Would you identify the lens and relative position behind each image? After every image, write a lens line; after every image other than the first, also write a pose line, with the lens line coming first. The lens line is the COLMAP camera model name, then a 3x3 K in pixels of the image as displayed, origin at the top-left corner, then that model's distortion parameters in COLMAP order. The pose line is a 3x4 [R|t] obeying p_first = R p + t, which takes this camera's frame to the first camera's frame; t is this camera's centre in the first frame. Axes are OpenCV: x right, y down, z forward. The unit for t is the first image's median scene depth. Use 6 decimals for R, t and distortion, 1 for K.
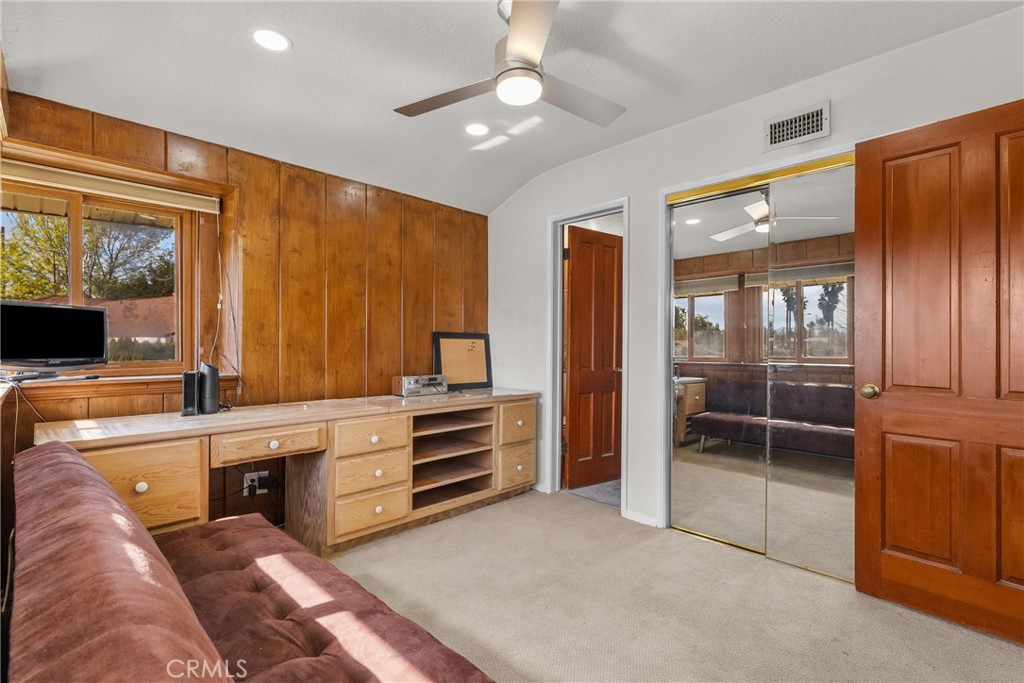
lens RADIAL K [[465.8, 0, 518.2], [0, 465.8, 343.3], [0, 0, 1]] dist [-0.011463, 0.005403]
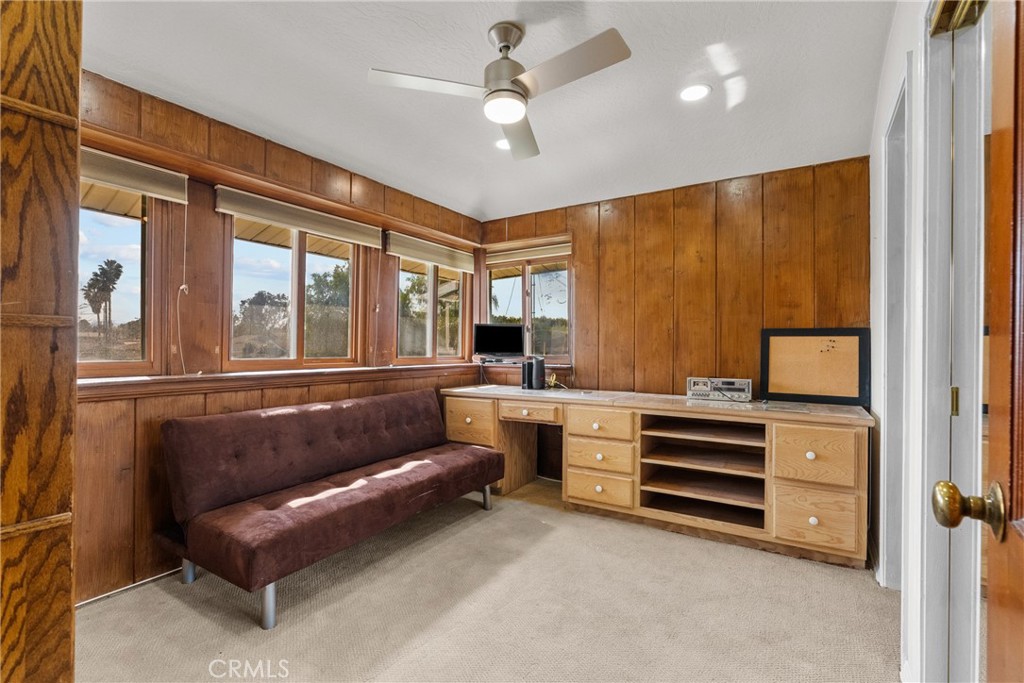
lens RADIAL K [[465.8, 0, 517.9], [0, 465.8, 344.6], [0, 0, 1]] dist [-0.011463, 0.005403]
pose [[0.221382, -0.006392, -0.975166, 0.656243], [0.003251, 0.999978, -0.005816, 0.008901], [0.975182, -0.001882, 0.221398, 0.473835]]
